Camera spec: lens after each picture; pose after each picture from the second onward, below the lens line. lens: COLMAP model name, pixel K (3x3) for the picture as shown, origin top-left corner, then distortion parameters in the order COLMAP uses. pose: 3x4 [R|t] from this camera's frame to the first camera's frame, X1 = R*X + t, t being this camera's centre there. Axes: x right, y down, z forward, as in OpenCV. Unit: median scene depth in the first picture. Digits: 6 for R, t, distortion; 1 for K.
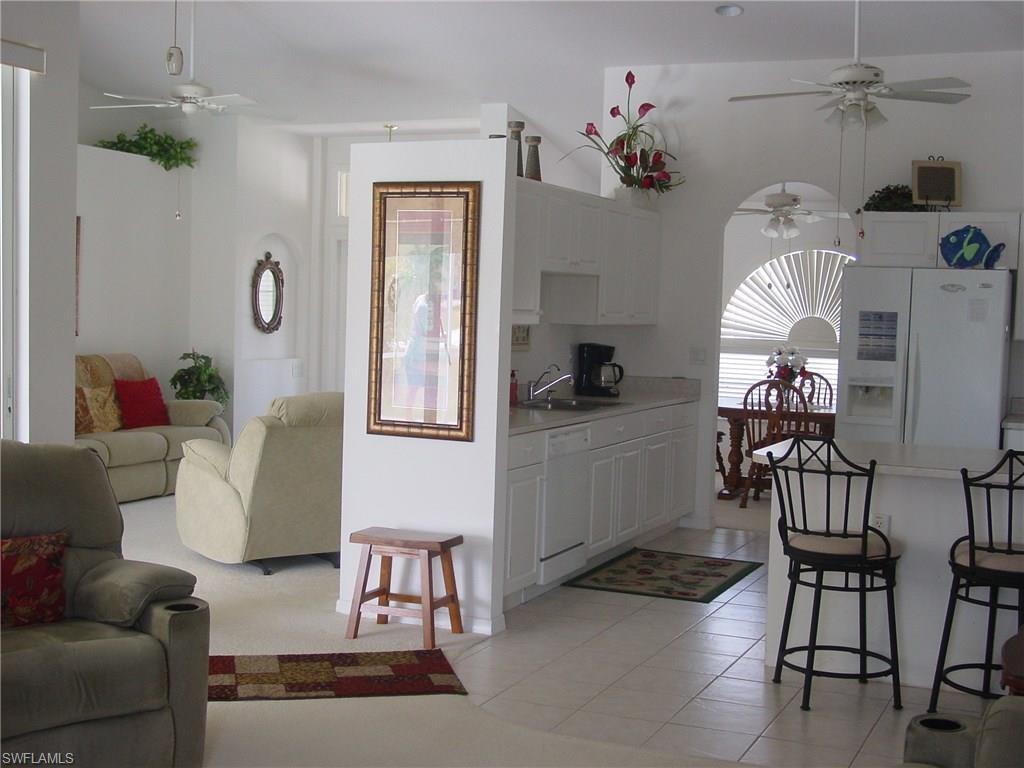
lens RADIAL K [[1342.8, 0, 515.5], [0, 1342.8, 387.3], [0, 0, 1]] dist [-0.111833, 0.337099]
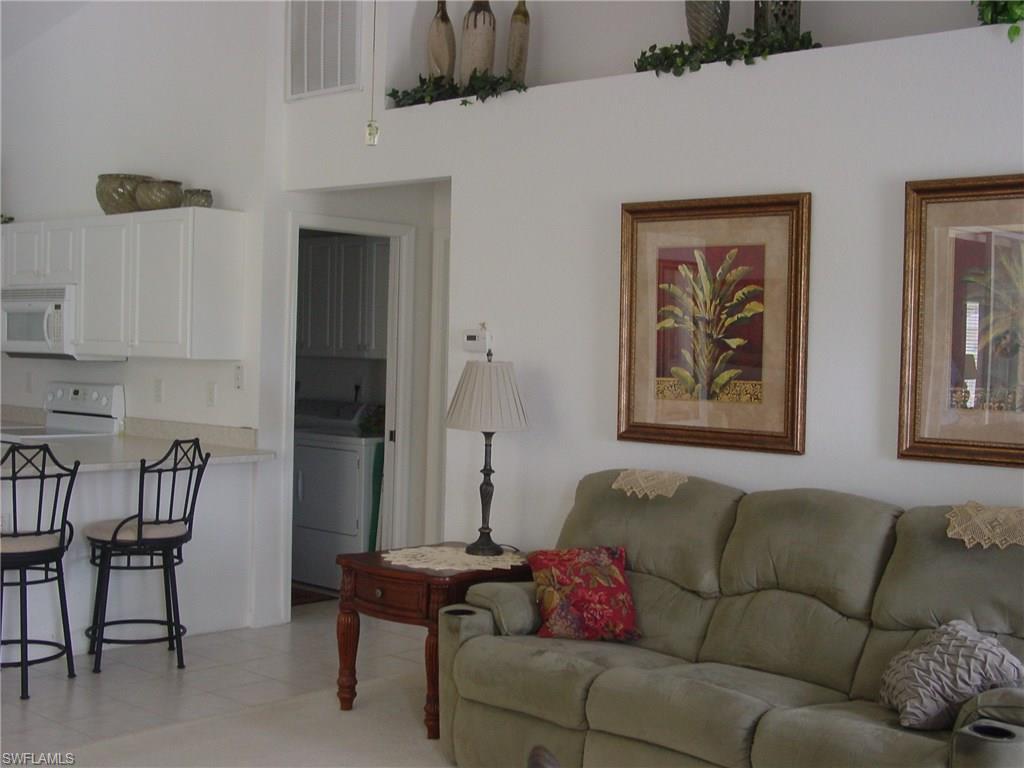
lens RADIAL K [[1342.8, 0, 515.5], [0, 1342.8, 387.3], [0, 0, 1]] dist [-0.111833, 0.337099]
pose [[0.305895, -0.052299, 0.950628, -0.414363], [0.041237, 0.998281, 0.041651, -0.023826], [-0.951172, 0.026461, 0.307526, 0.175919]]
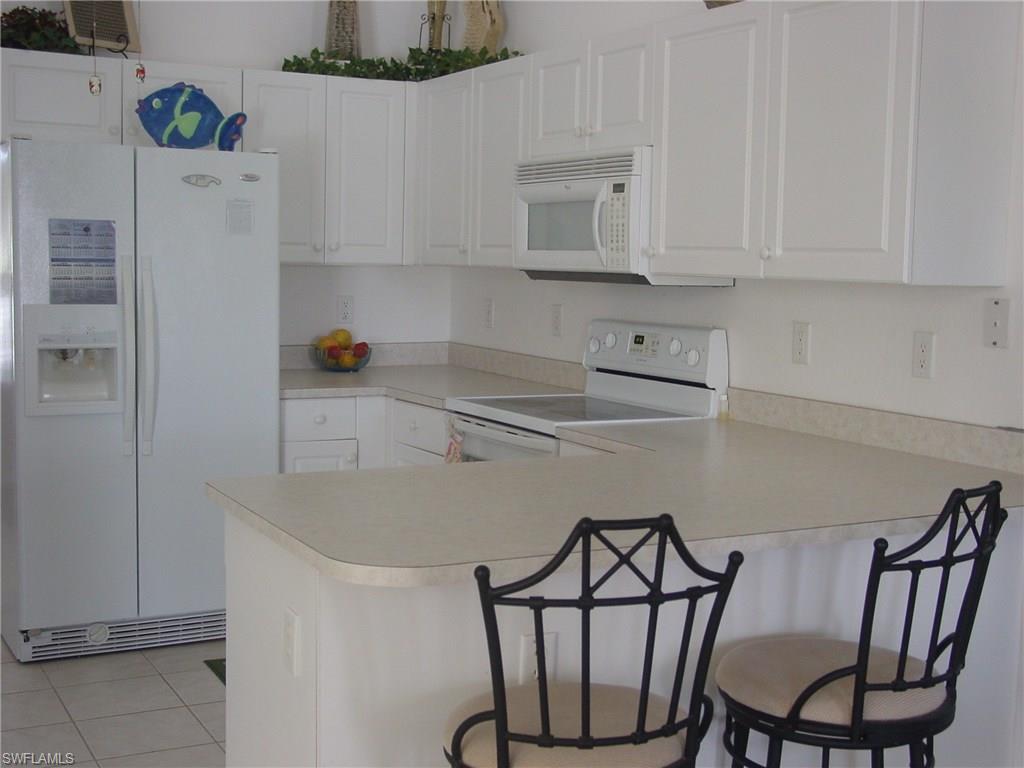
lens RADIAL K [[1342.8, 0, 515.5], [0, 1342.8, 387.3], [0, 0, 1]] dist [-0.111833, 0.337099]
pose [[0.612676, -0.096868, 0.784375, -0.069649], [0.046138, 0.995152, 0.086860, -0.024538], [-0.788986, -0.017028, 0.614175, 0.471081]]
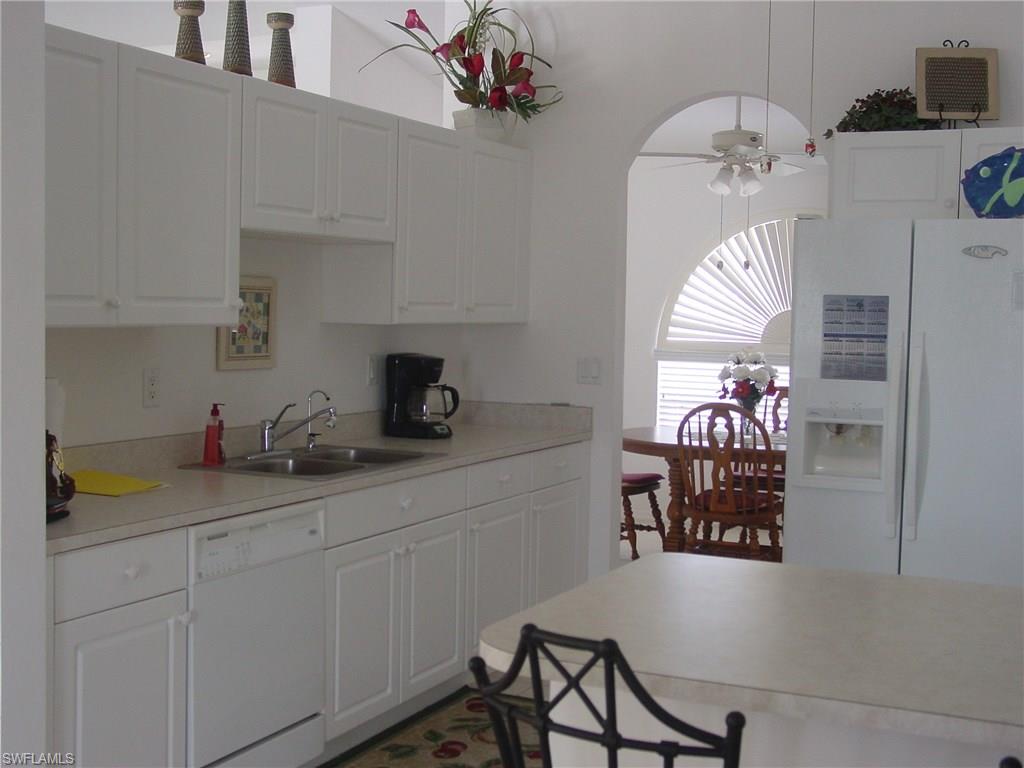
lens RADIAL K [[1342.8, 0, 515.5], [0, 1342.8, 387.3], [0, 0, 1]] dist [-0.111833, 0.337099]
pose [[0.999578, -0.009486, -0.027469, 0.133122], [0.009446, 0.999954, -0.001602, -0.016428], [0.027483, 0.001342, 0.999621, 0.396342]]
